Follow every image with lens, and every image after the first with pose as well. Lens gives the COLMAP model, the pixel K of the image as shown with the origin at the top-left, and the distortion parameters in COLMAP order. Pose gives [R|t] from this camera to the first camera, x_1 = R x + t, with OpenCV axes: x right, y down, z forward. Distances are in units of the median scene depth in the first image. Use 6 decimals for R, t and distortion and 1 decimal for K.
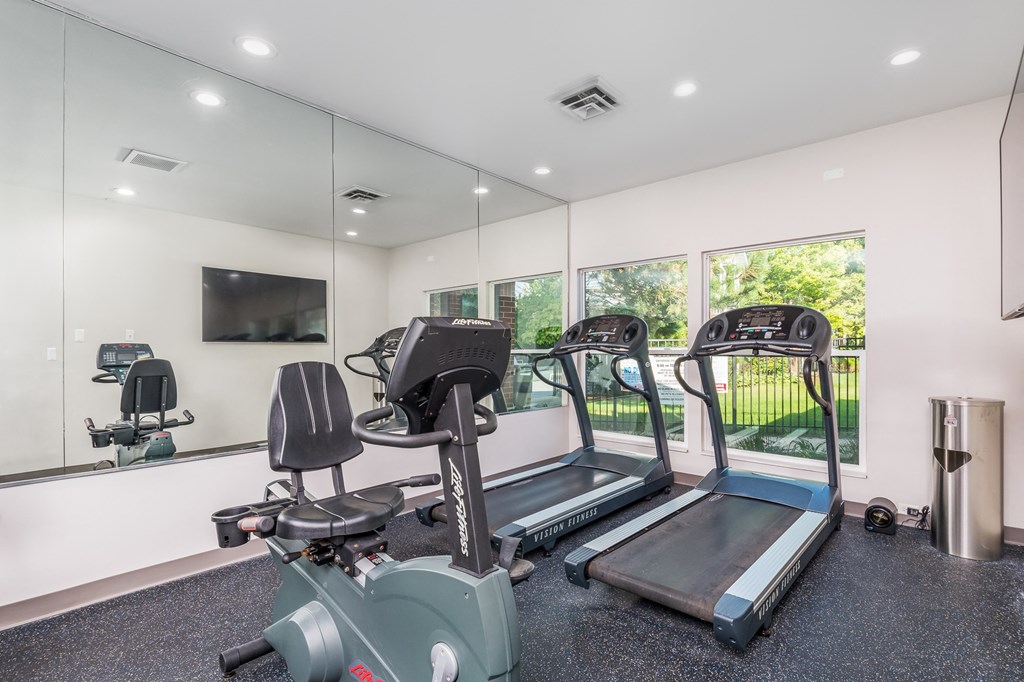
lens RADIAL K [[498.0, 0, 513.4], [0, 498.0, 347.5], [0, 0, 1]] dist [-0.000416, -0.000173]
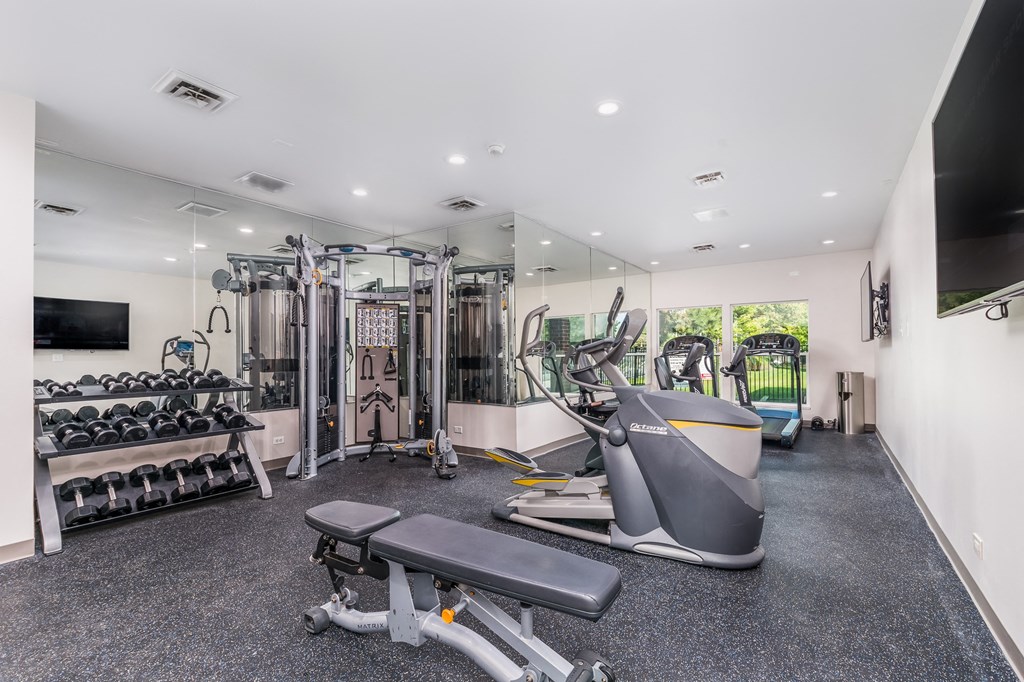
lens RADIAL K [[479.2, 0, 512.7], [0, 479.2, 334.3], [0, 0, 1]] dist [0.001806, 0.000294]
pose [[0.990270, 0.004515, 0.139089, -1.026357], [0.000220, 0.999422, -0.034009, -0.005082], [-0.139162, 0.033708, 0.989696, -1.076335]]
